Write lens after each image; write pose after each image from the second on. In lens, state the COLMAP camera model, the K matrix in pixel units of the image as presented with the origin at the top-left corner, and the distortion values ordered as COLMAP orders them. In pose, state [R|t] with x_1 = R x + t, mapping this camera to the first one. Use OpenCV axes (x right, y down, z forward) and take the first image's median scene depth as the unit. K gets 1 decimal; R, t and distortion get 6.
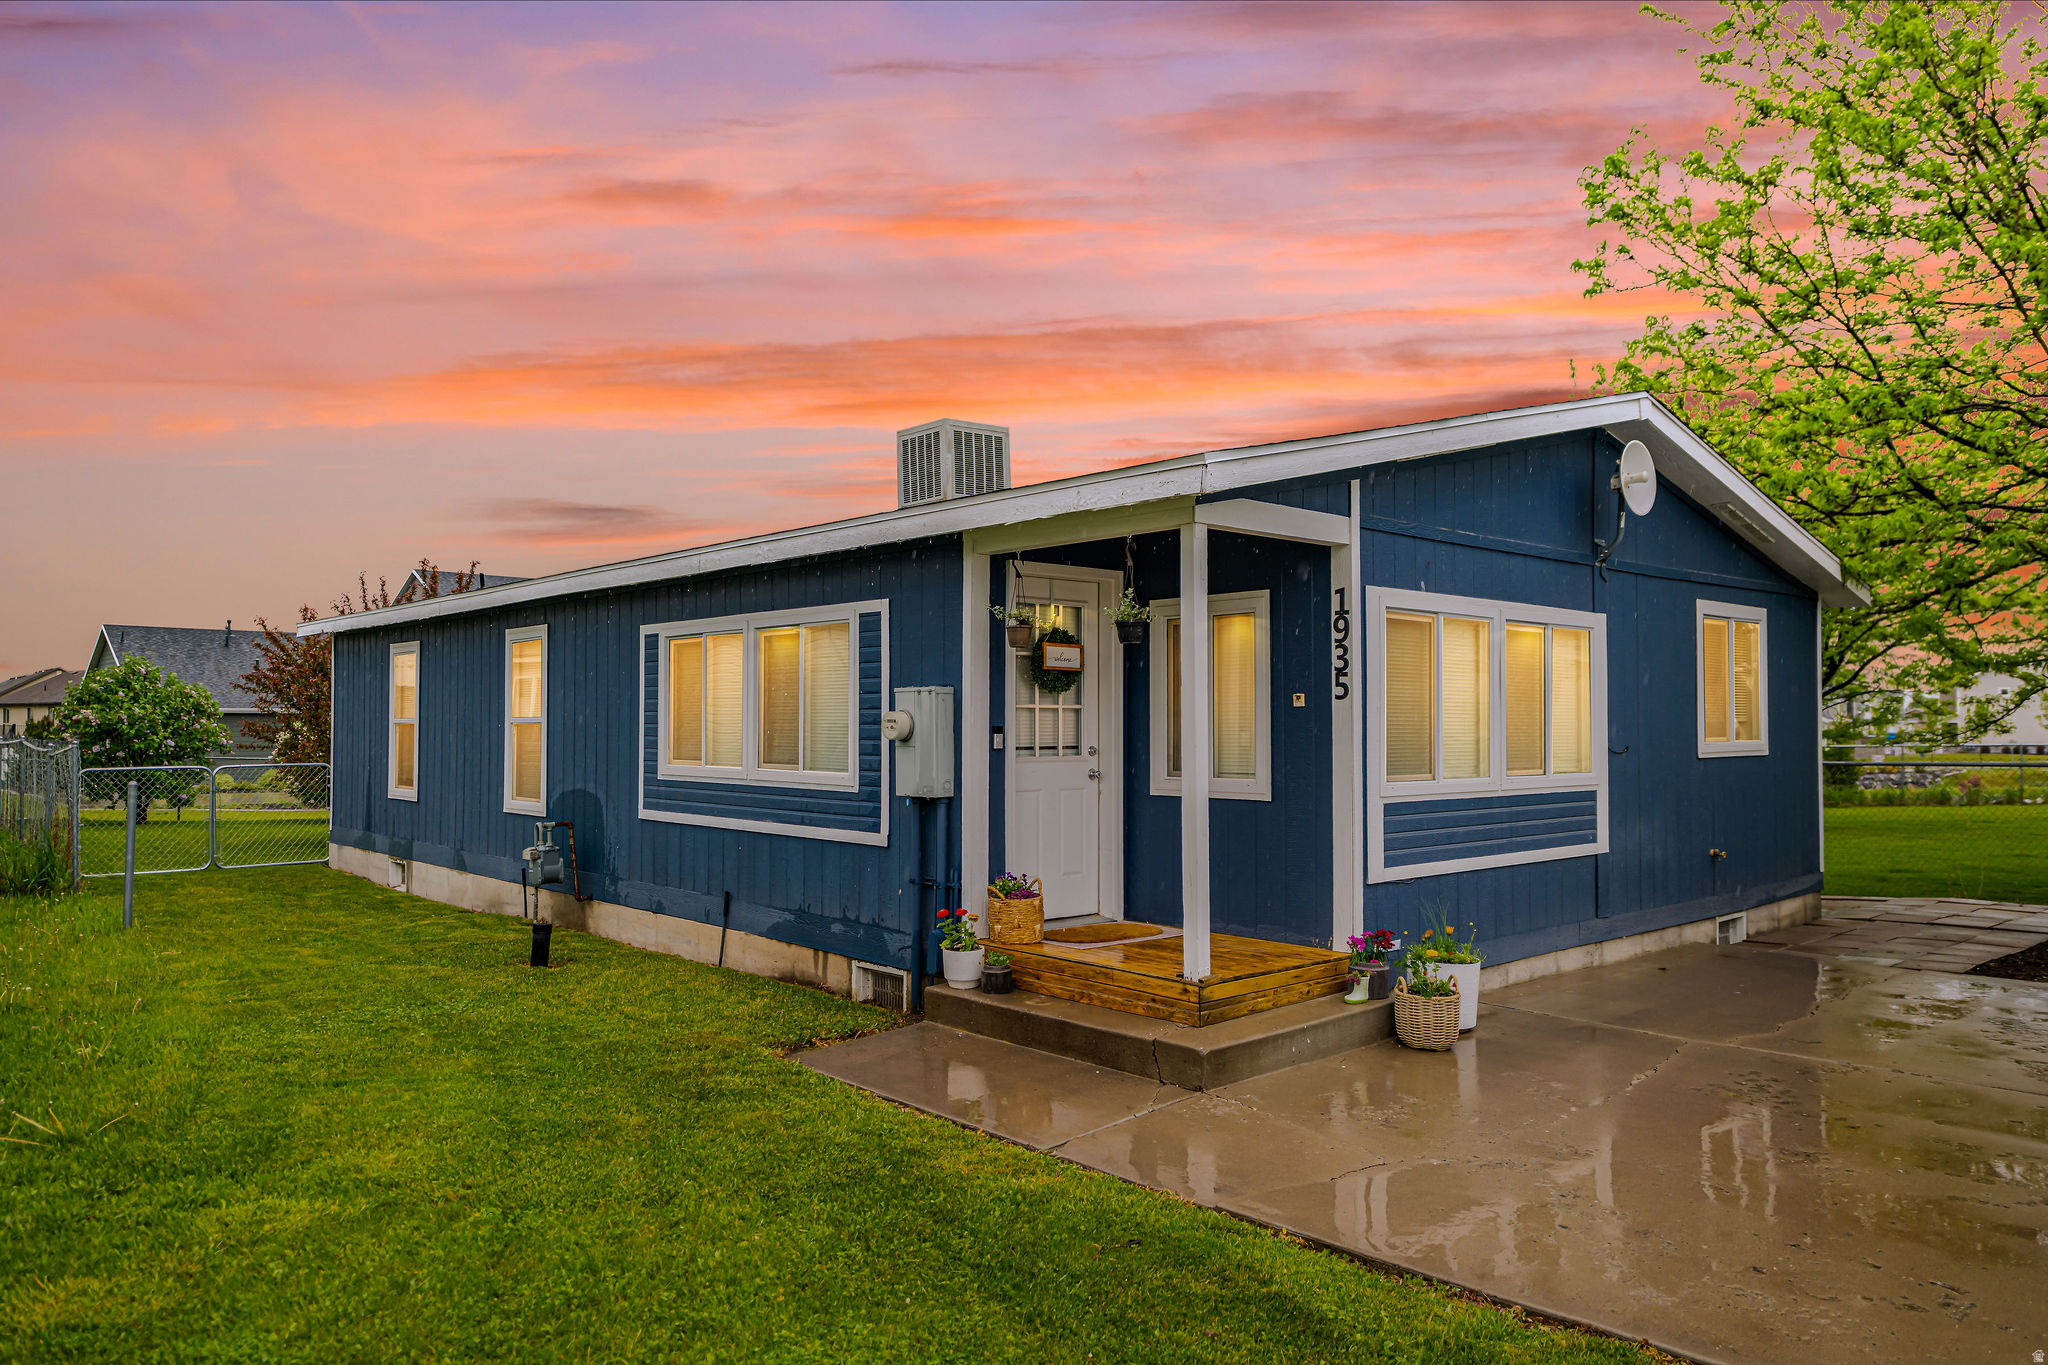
lens RADIAL K [[1406.4, 0, 1024.2], [0, 1406.4, 690.2], [0, 0, 1]] dist [-0.011792, 0.005536]
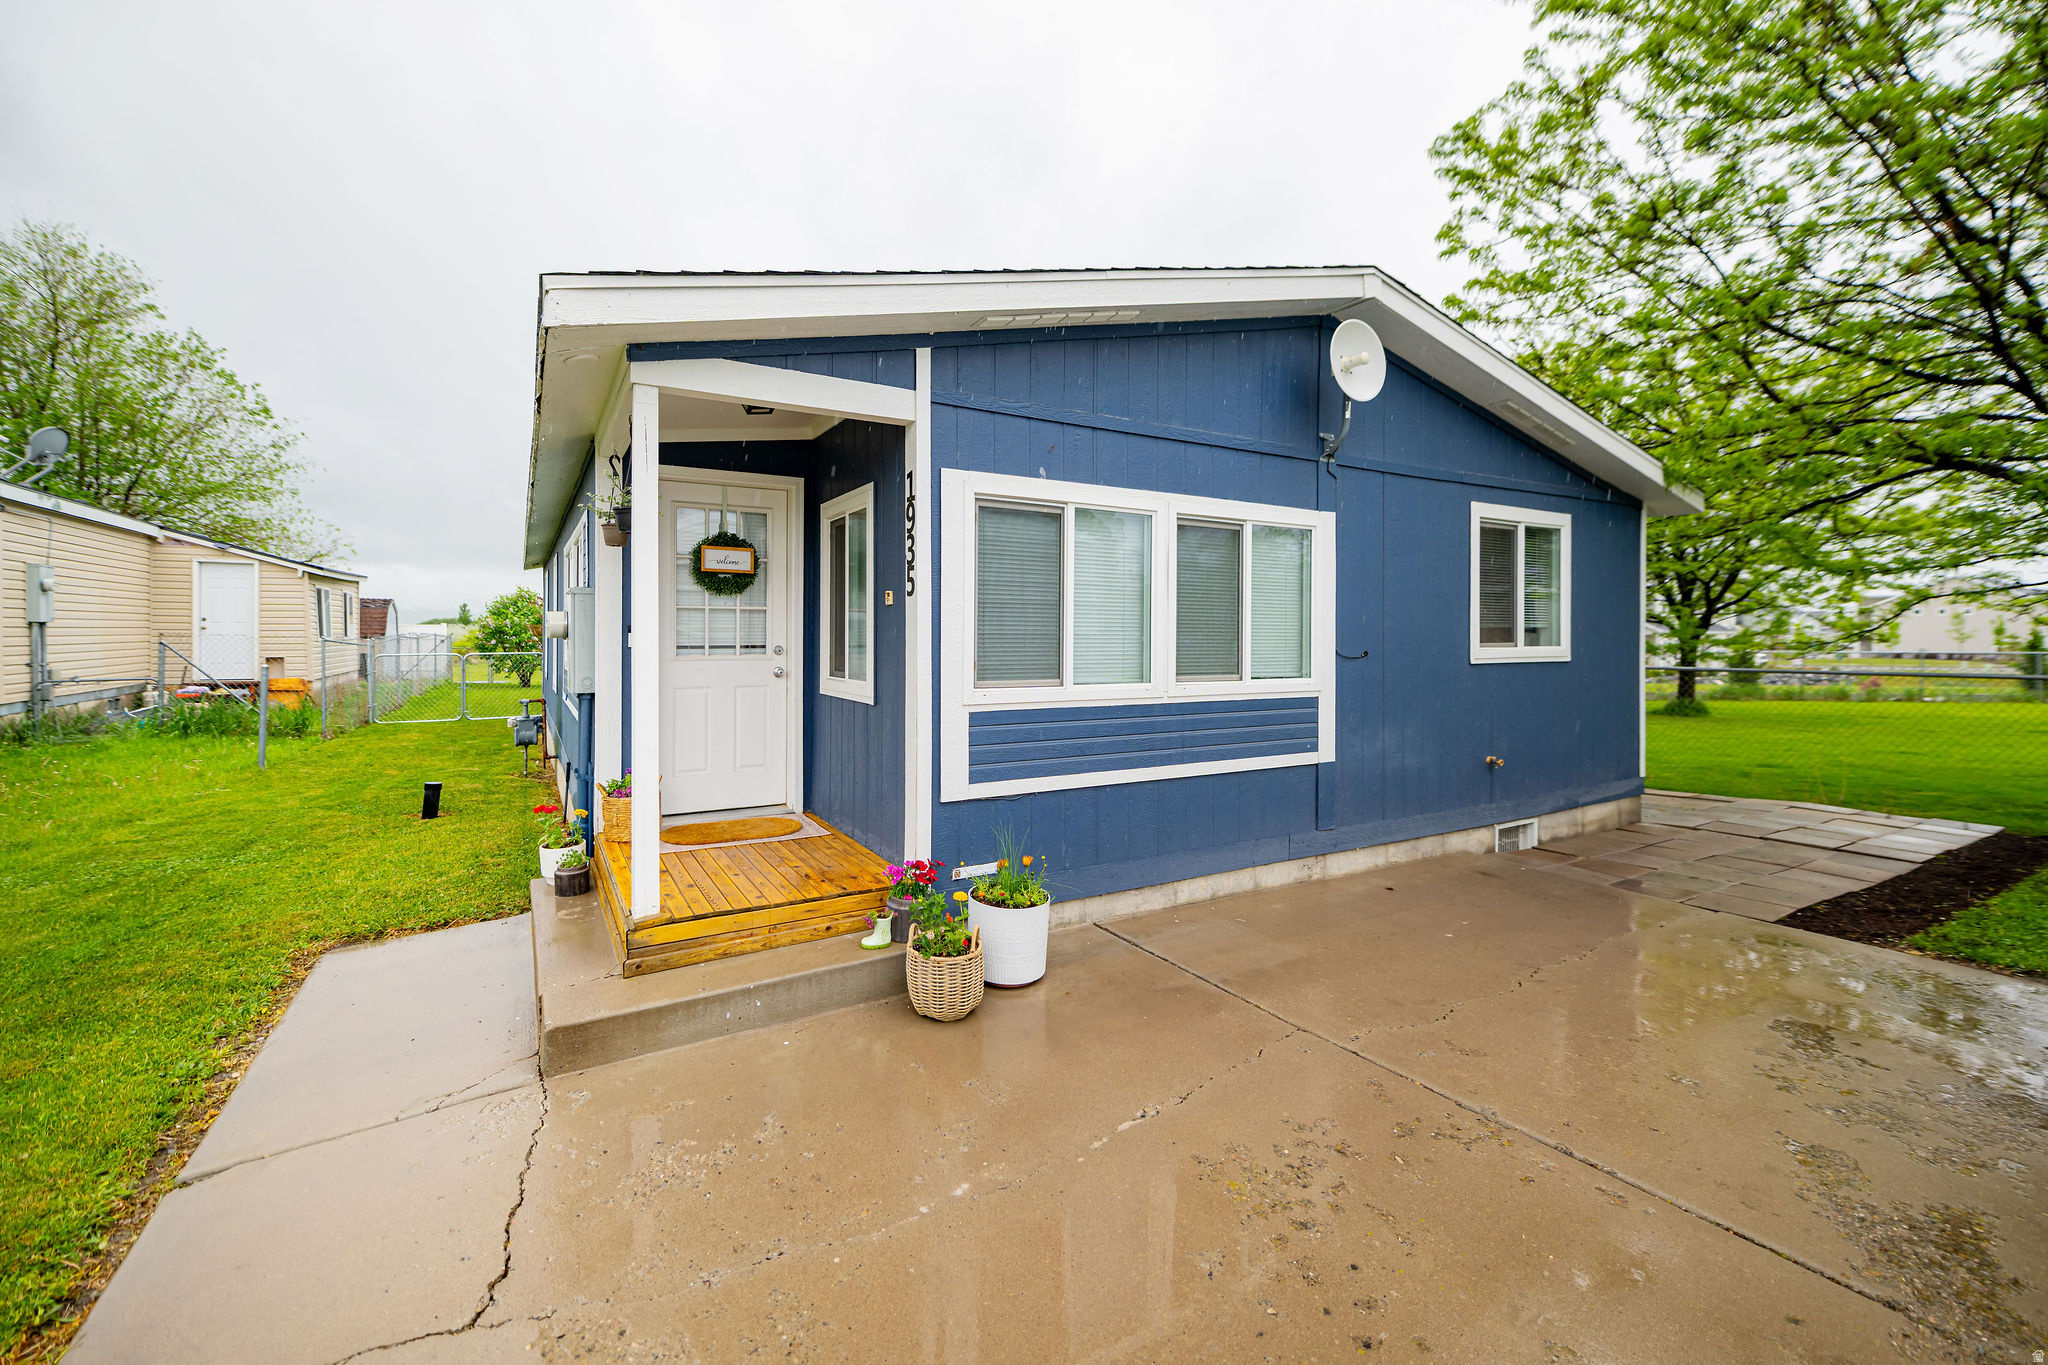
lens RADIAL K [[827.2, 0, 995.7], [0, 827.2, 631.6], [0, 0, 1]] dist [0.002018, 0.000232]
pose [[0.973646, 0.005382, -0.227999, 0.321169], [-0.000050, 0.999727, 0.023385, 0.013571], [0.228062, -0.022757, 0.973381, 0.402046]]
